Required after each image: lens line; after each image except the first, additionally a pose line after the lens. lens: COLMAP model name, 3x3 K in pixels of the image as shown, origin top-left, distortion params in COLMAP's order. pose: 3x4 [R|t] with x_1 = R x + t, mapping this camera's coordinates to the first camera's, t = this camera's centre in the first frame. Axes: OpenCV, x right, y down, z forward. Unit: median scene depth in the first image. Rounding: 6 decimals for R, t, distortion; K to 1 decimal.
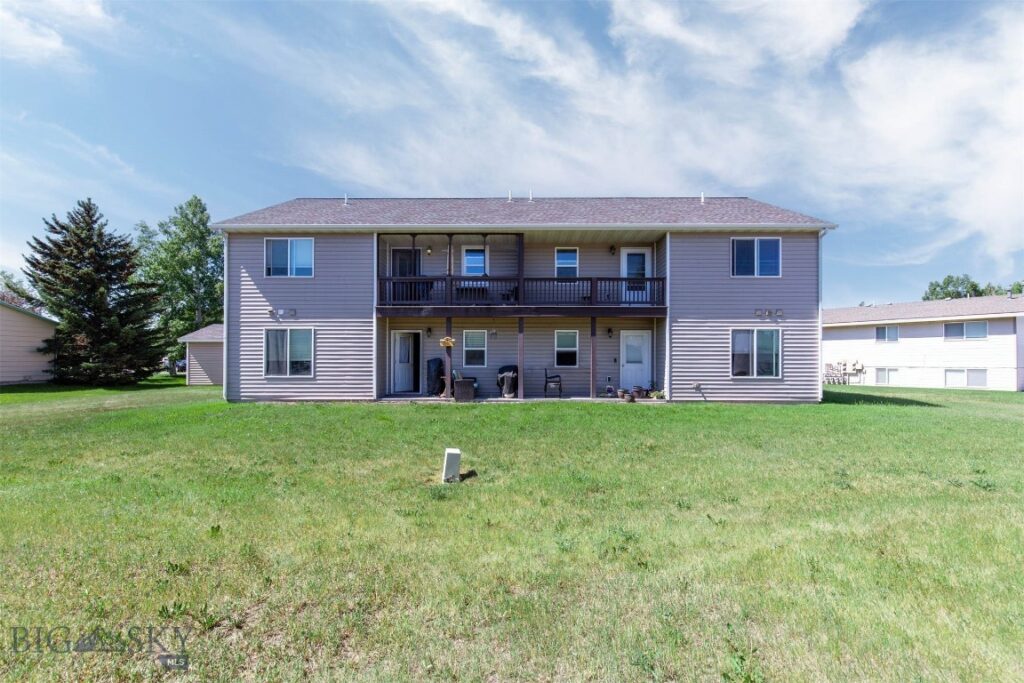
lens RADIAL K [[466.2, 0, 511.4], [0, 466.2, 350.5], [0, 0, 1]] dist [0.002736, 0.000364]
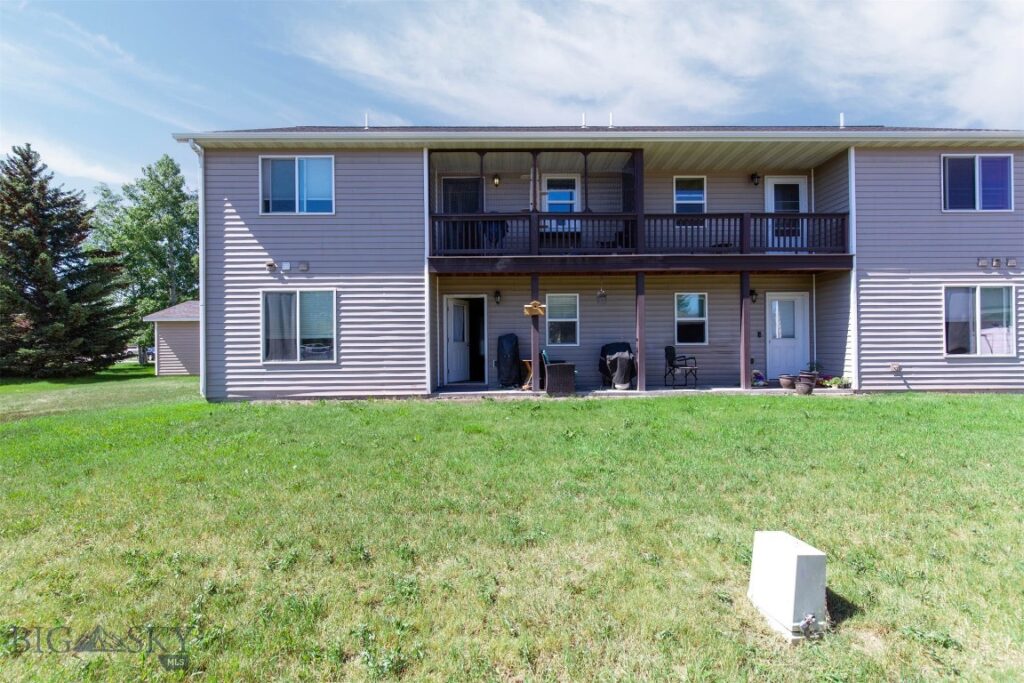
lens RADIAL K [[466.2, 0, 510.7], [0, 466.2, 339.7], [0, 0, 1]] dist [0.002736, 0.000364]
pose [[0.999544, -0.010388, 0.028337, -0.189831], [0.010145, 0.999911, 0.008711, 0.020344], [-0.028425, -0.008420, 0.999560, 0.317235]]
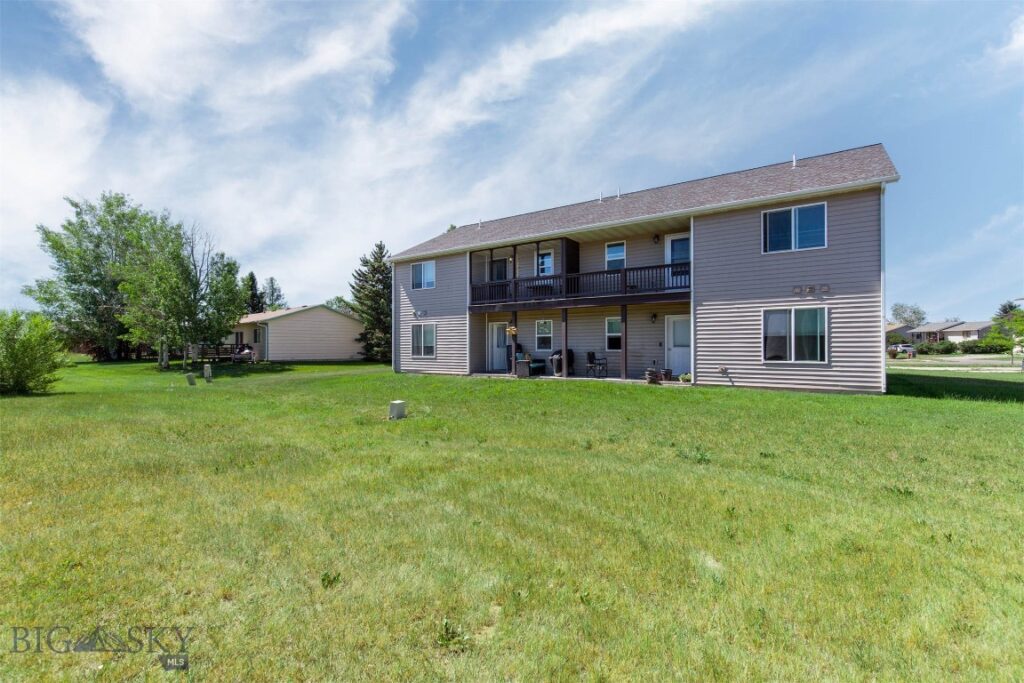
lens RADIAL K [[466.2, 0, 509.6], [0, 466.2, 334.2], [0, 0, 1]] dist [0.002736, 0.000364]
pose [[0.824402, -0.019148, -0.565680, 0.570193], [0.018145, 0.999808, -0.007398, 0.000334], [0.565713, -0.004165, 0.824591, -0.053412]]
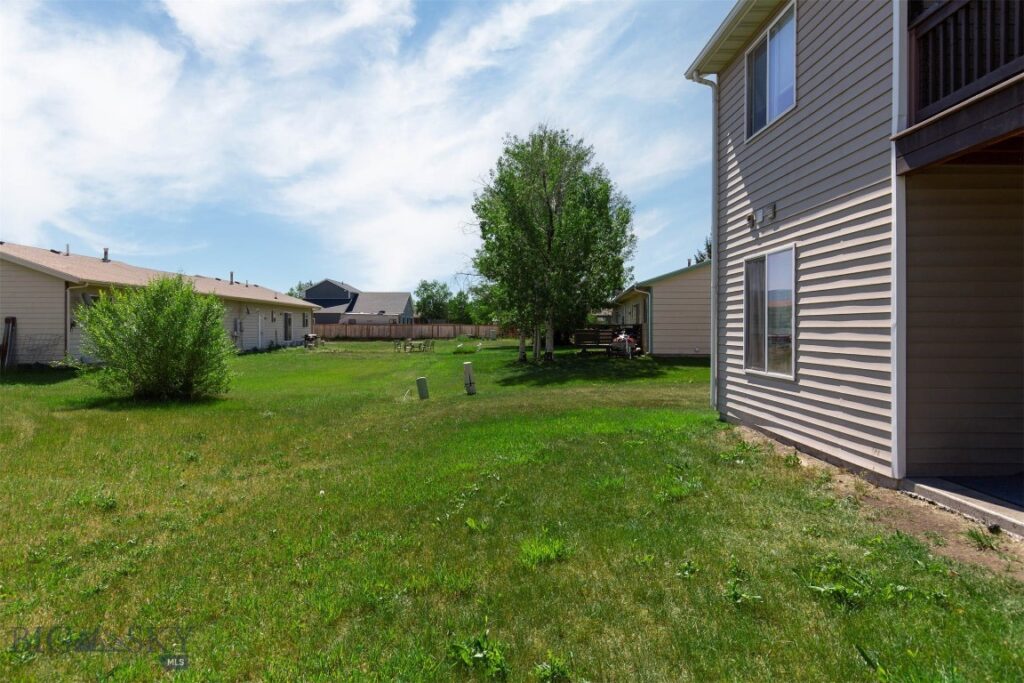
lens RADIAL K [[659.8, 0, 511.4], [0, 659.8, 333.2], [0, 0, 1]] dist [0.003544, 0.001673]
pose [[0.028205, 0.006843, -0.999579, 0.084709], [0.025658, 0.999642, 0.007568, 0.010644], [0.999273, -0.025861, 0.028019, 0.755141]]
